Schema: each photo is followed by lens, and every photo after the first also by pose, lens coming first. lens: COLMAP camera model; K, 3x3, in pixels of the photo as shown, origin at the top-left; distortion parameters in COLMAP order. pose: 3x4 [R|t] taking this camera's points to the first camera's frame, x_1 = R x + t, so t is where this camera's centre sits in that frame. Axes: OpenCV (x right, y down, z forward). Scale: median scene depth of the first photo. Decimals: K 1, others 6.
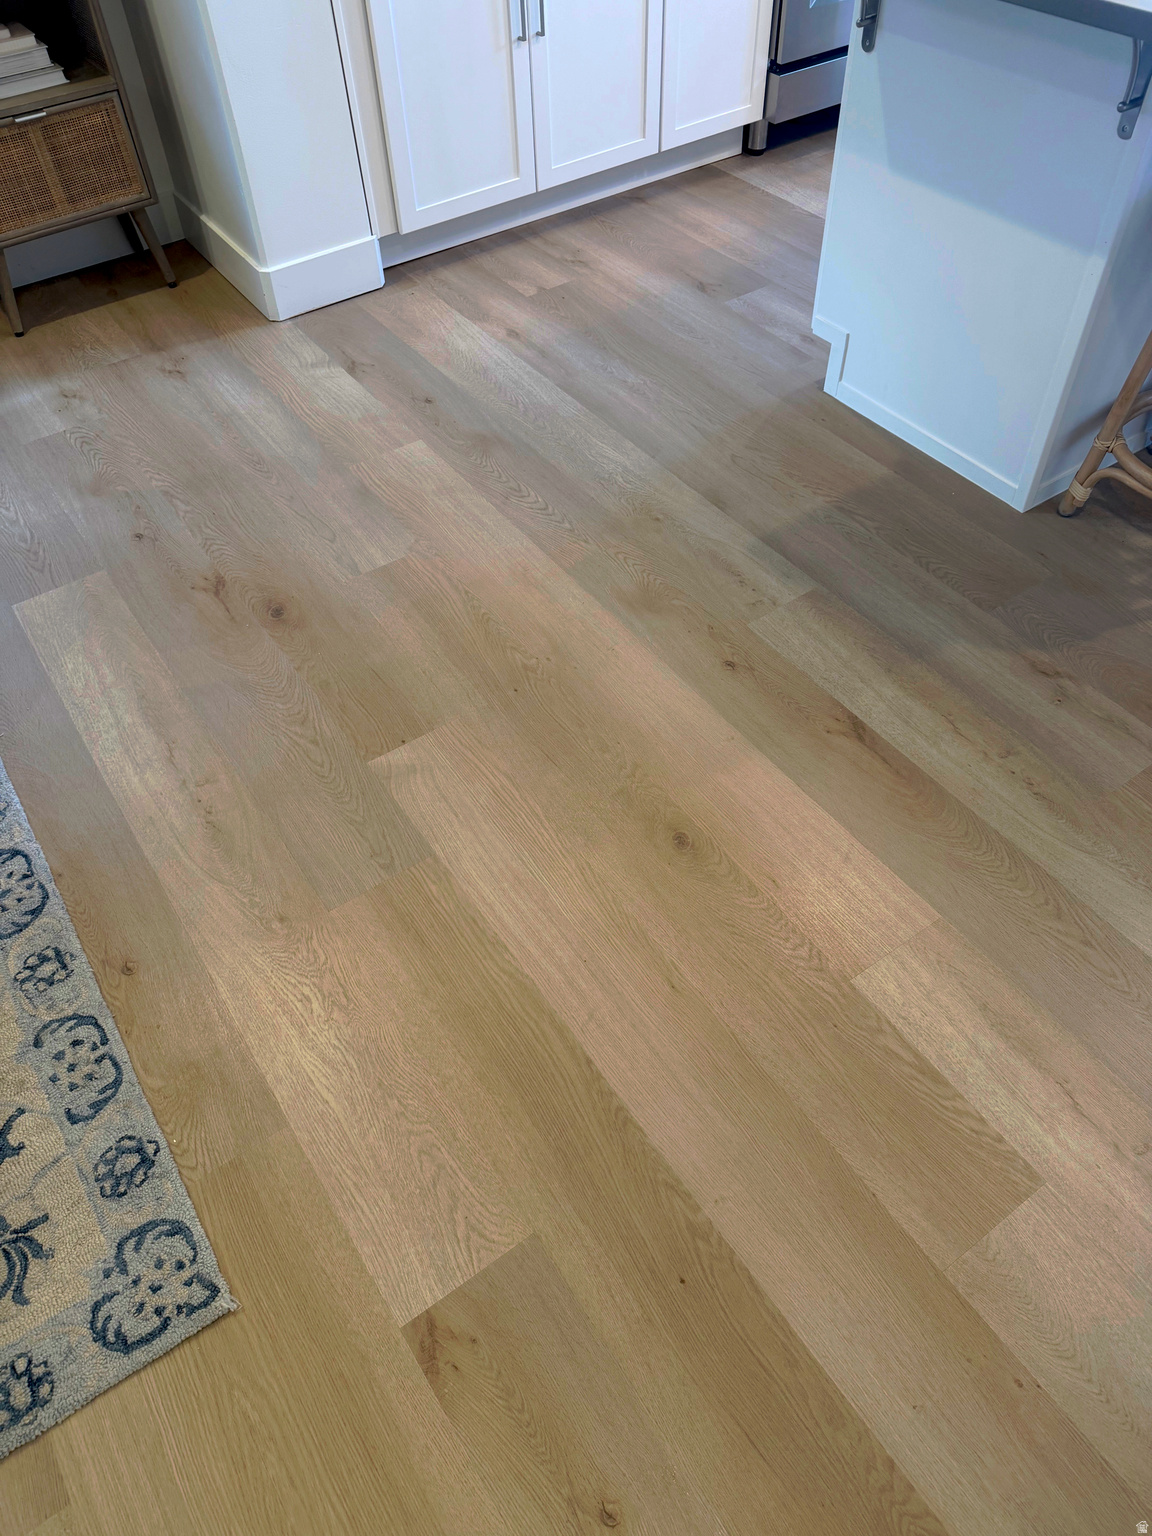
lens RADIAL K [[1093.9, 0, 575.6], [0, 1093.9, 769.4], [0, 0, 1]] dist [0.001739, -0.001142]
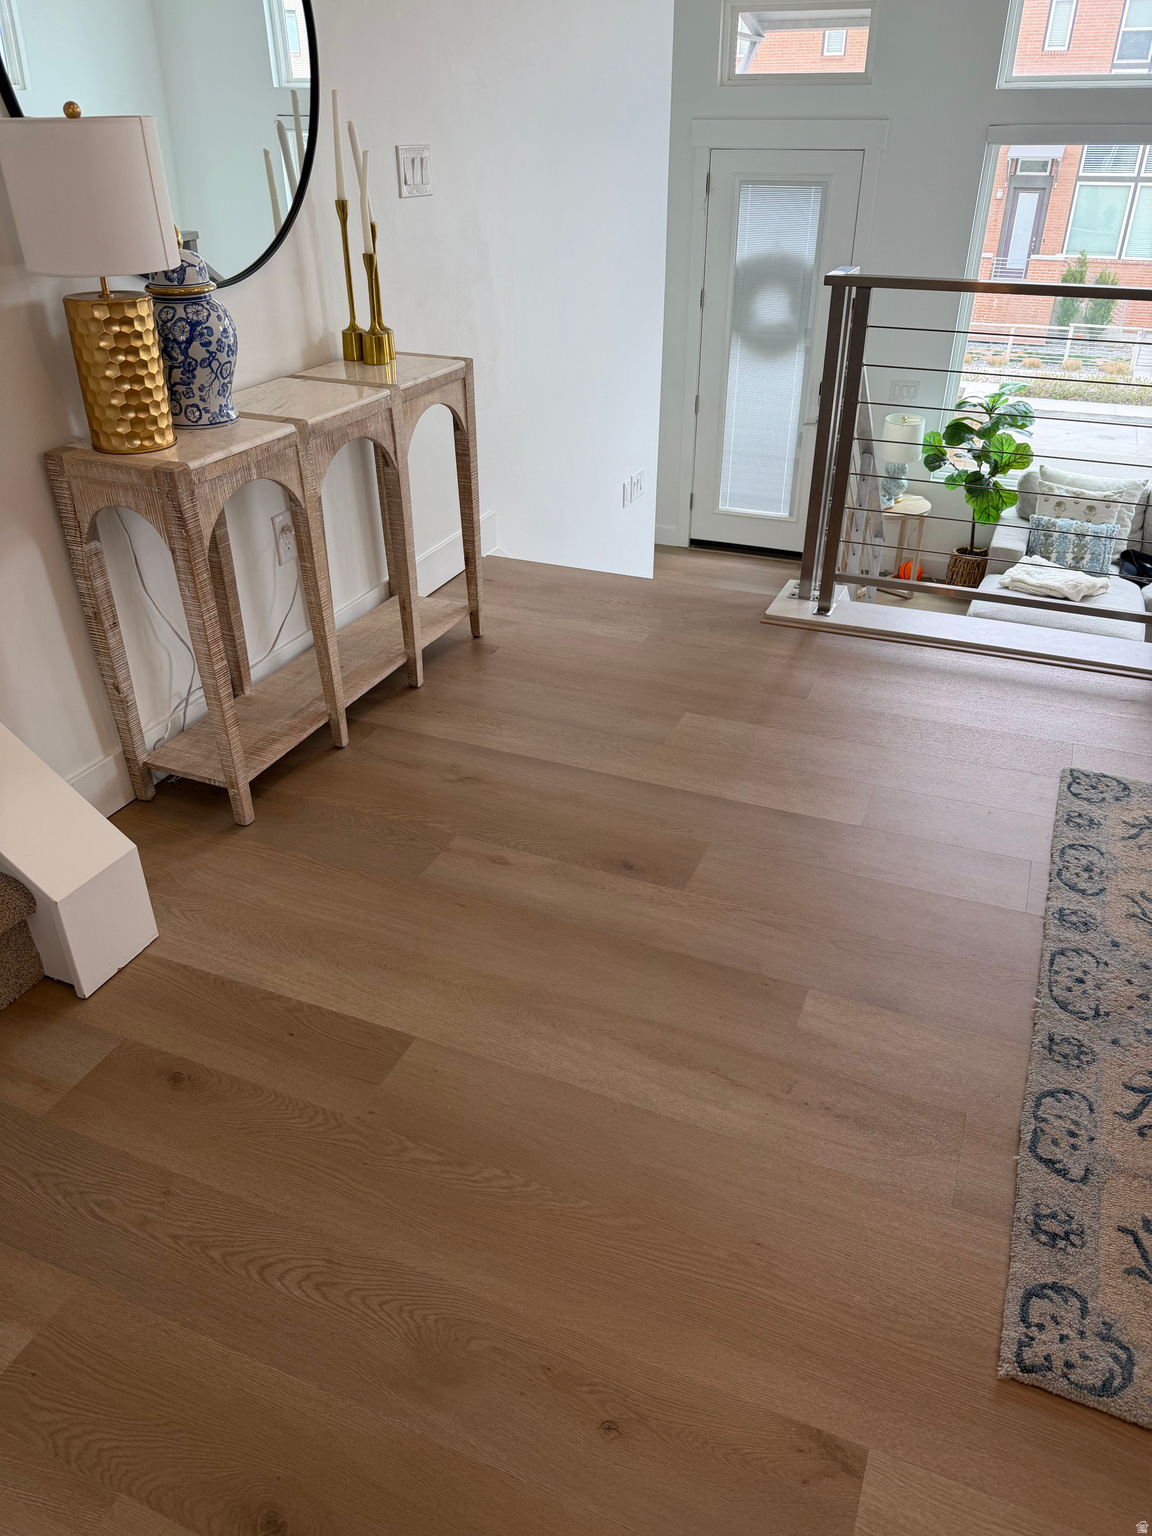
lens RADIAL K [[1093.9, 0, 578.0], [0, 1093.9, 773.3], [0, 0, 1]] dist [0.001739, -0.001142]
pose [[-0.842676, 0.306773, -0.442478, 0.314965], [-0.386533, 0.227414, 0.893798, -0.418163], [0.374819, 0.924215, -0.073059, 0.403258]]
